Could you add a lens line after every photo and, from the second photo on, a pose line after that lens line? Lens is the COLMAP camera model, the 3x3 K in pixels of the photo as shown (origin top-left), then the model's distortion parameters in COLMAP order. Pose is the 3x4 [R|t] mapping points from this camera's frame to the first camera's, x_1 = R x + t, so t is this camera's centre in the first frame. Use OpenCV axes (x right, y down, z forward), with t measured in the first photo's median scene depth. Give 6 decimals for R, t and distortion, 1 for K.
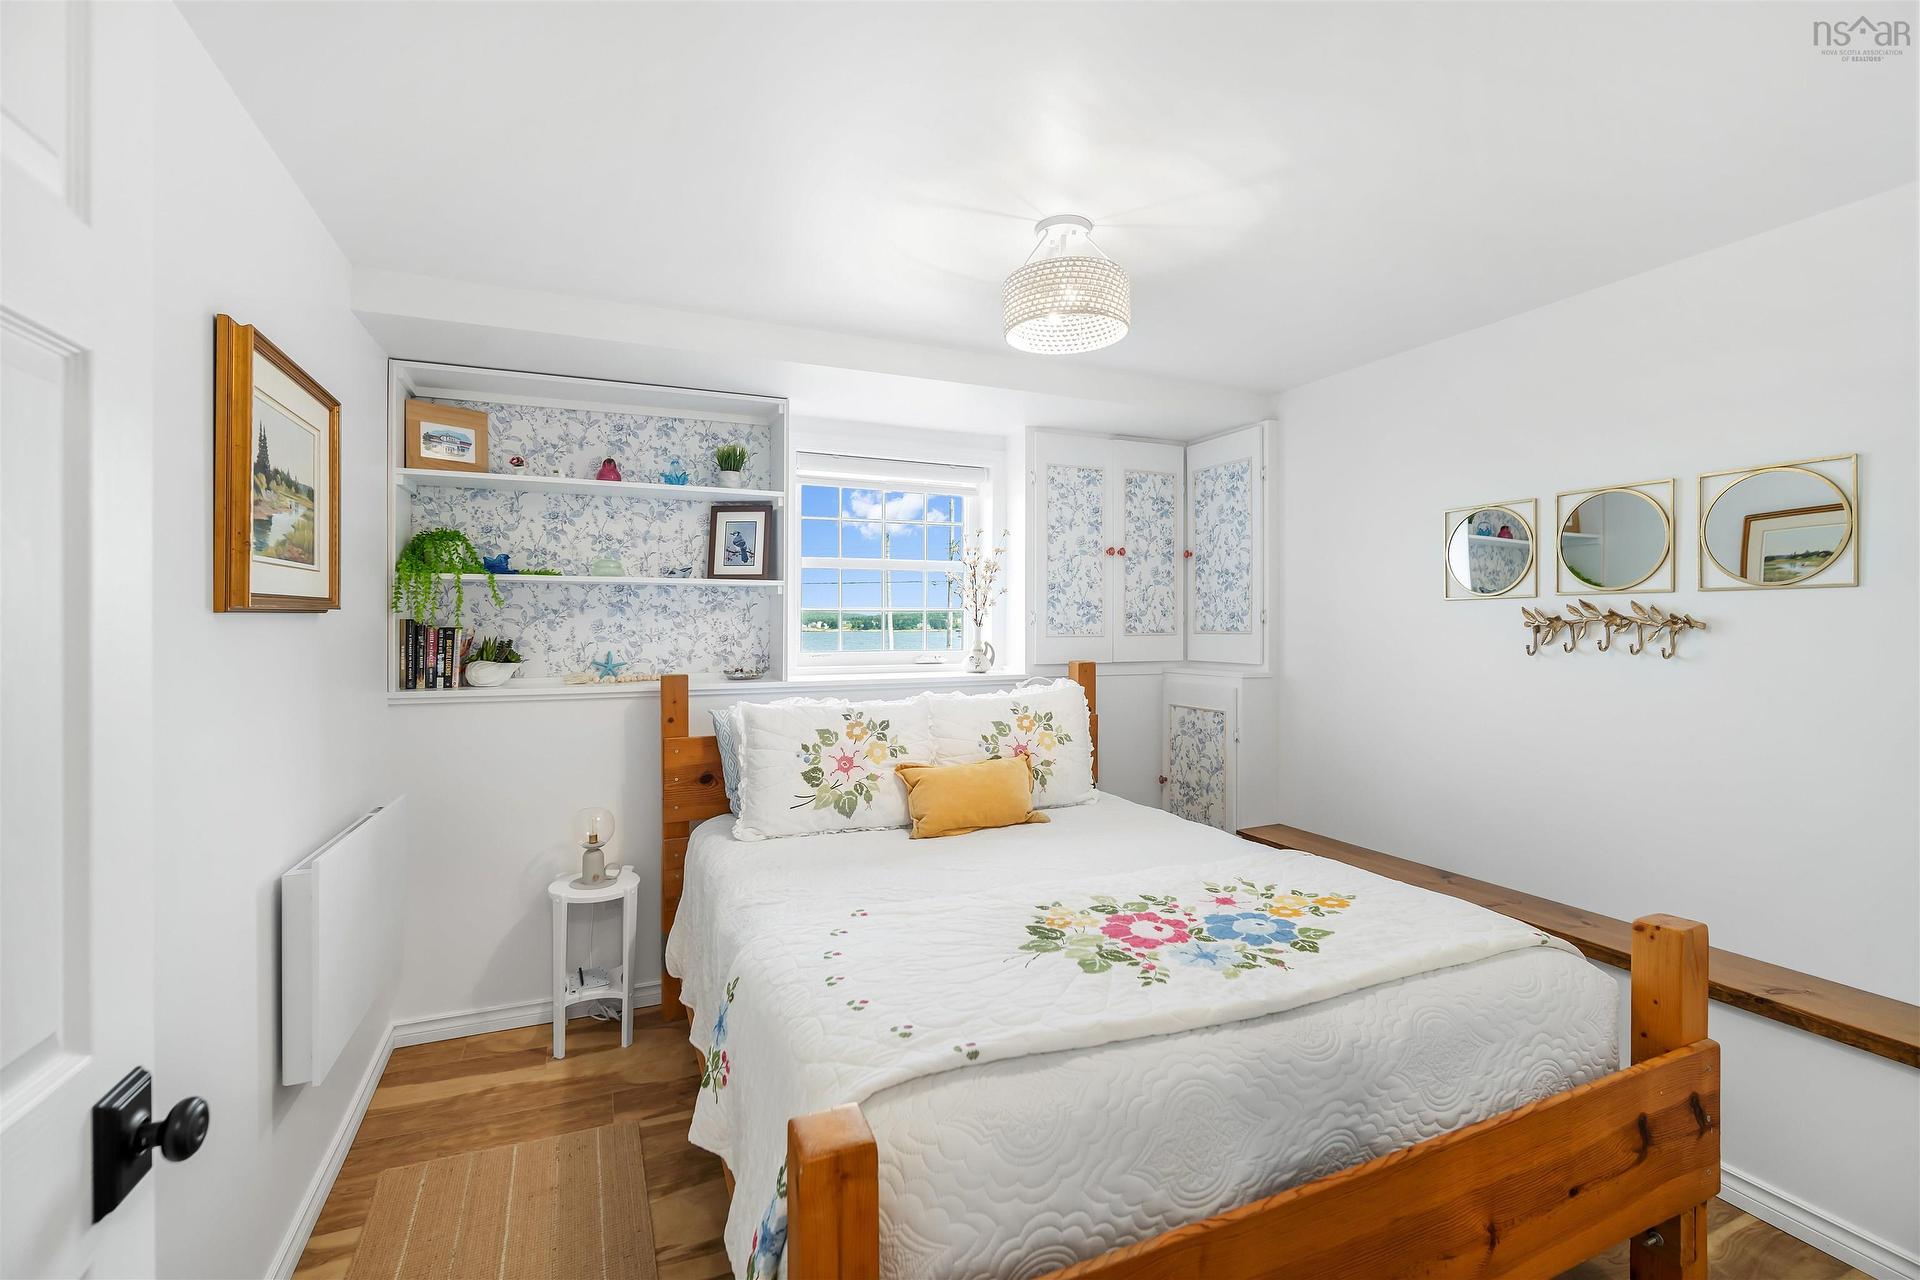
lens RADIAL K [[840.5, 0, 959.7], [0, 840.5, 633.1], [0, 0, 1]] dist [0.000964, 0.000035]
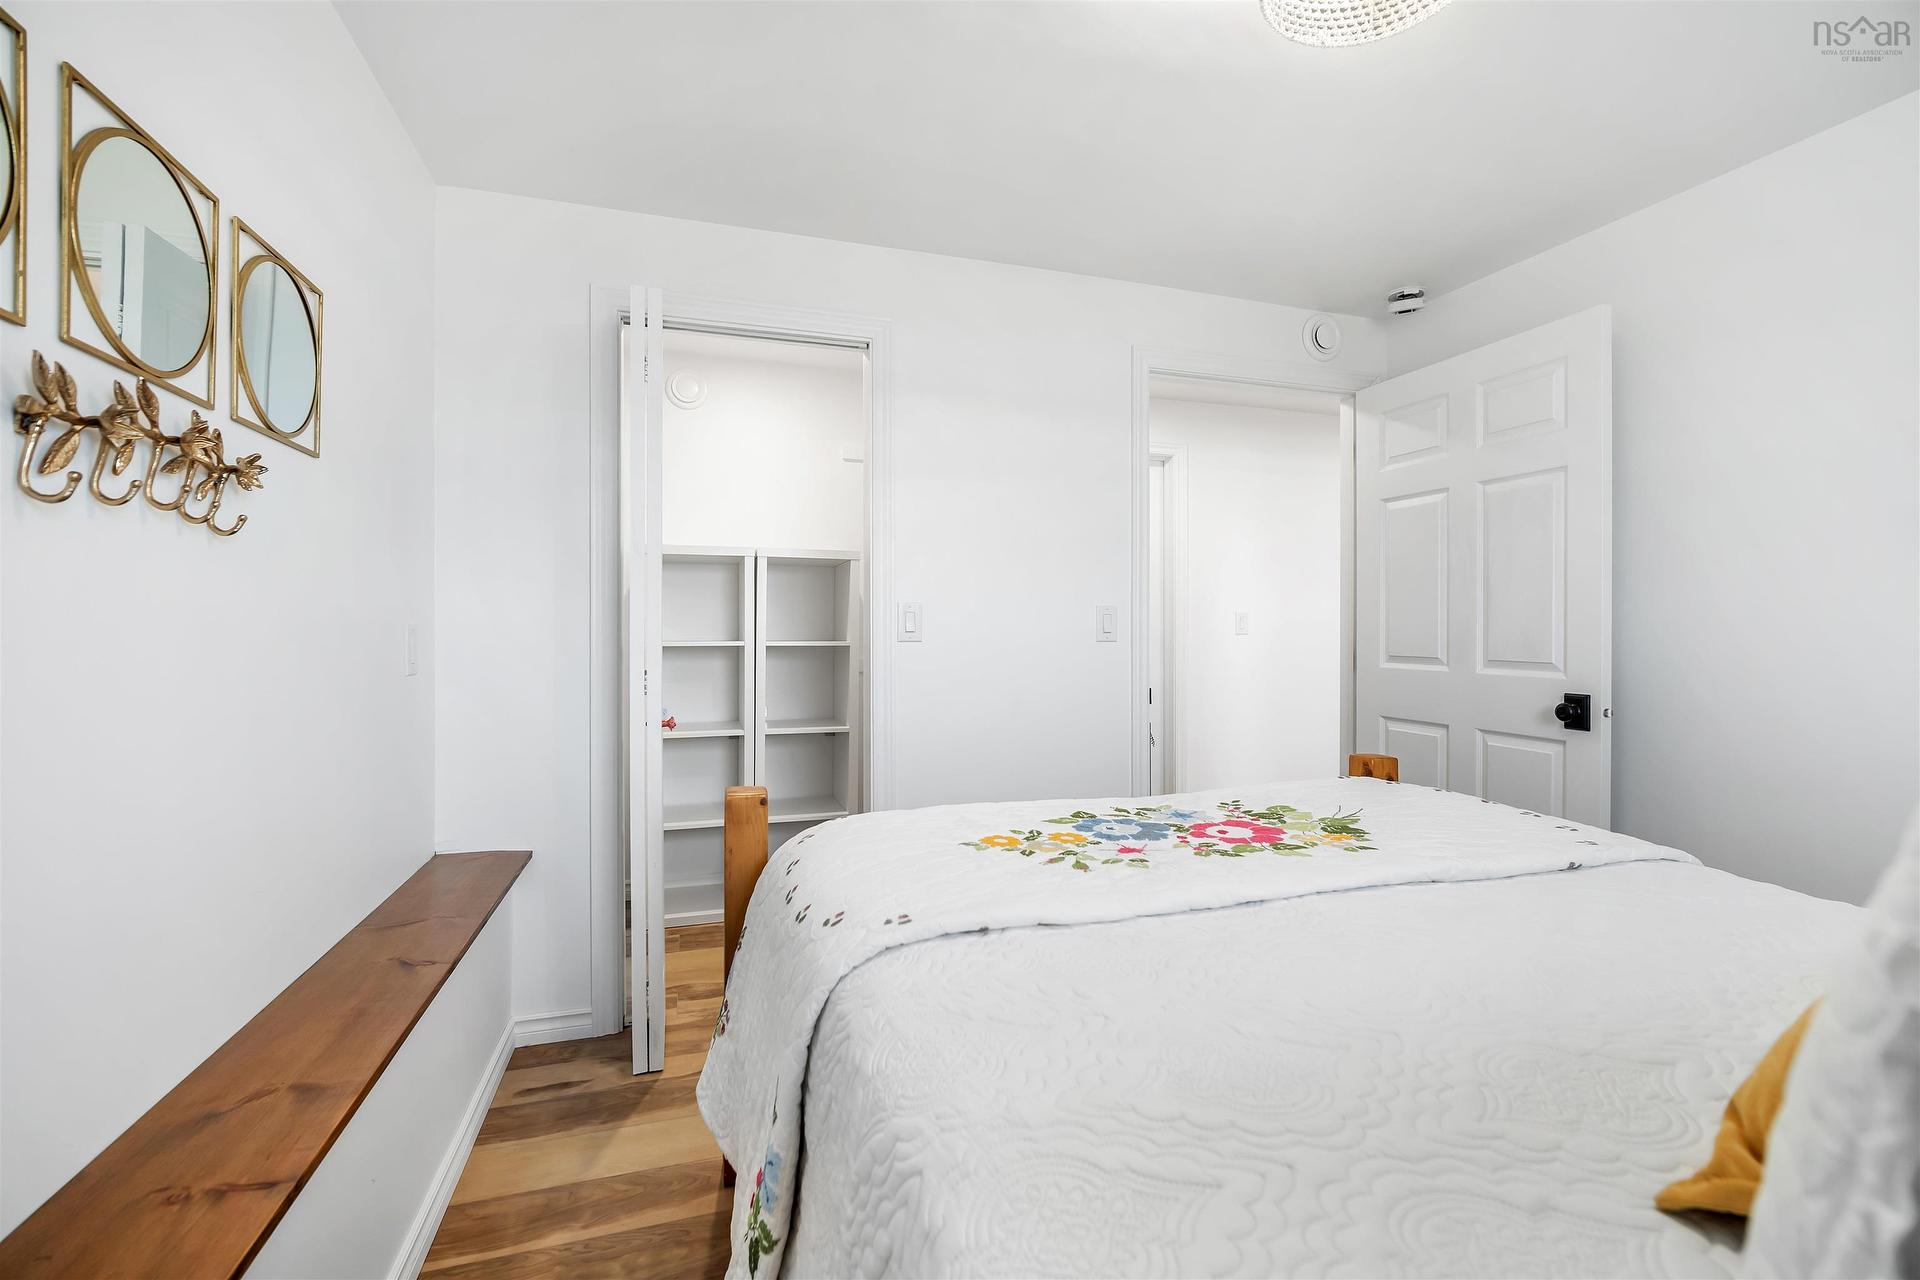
lens RADIAL K [[840.5, 0, 959.8], [0, 840.5, 636.4], [0, 0, 1]] dist [0.000964, 0.000035]
pose [[-0.995399, 0.002316, 0.095792, 0.392068], [0.002522, 0.999995, 0.002033, 0.117387], [-0.095787, 0.002265, -0.995399, 1.759260]]
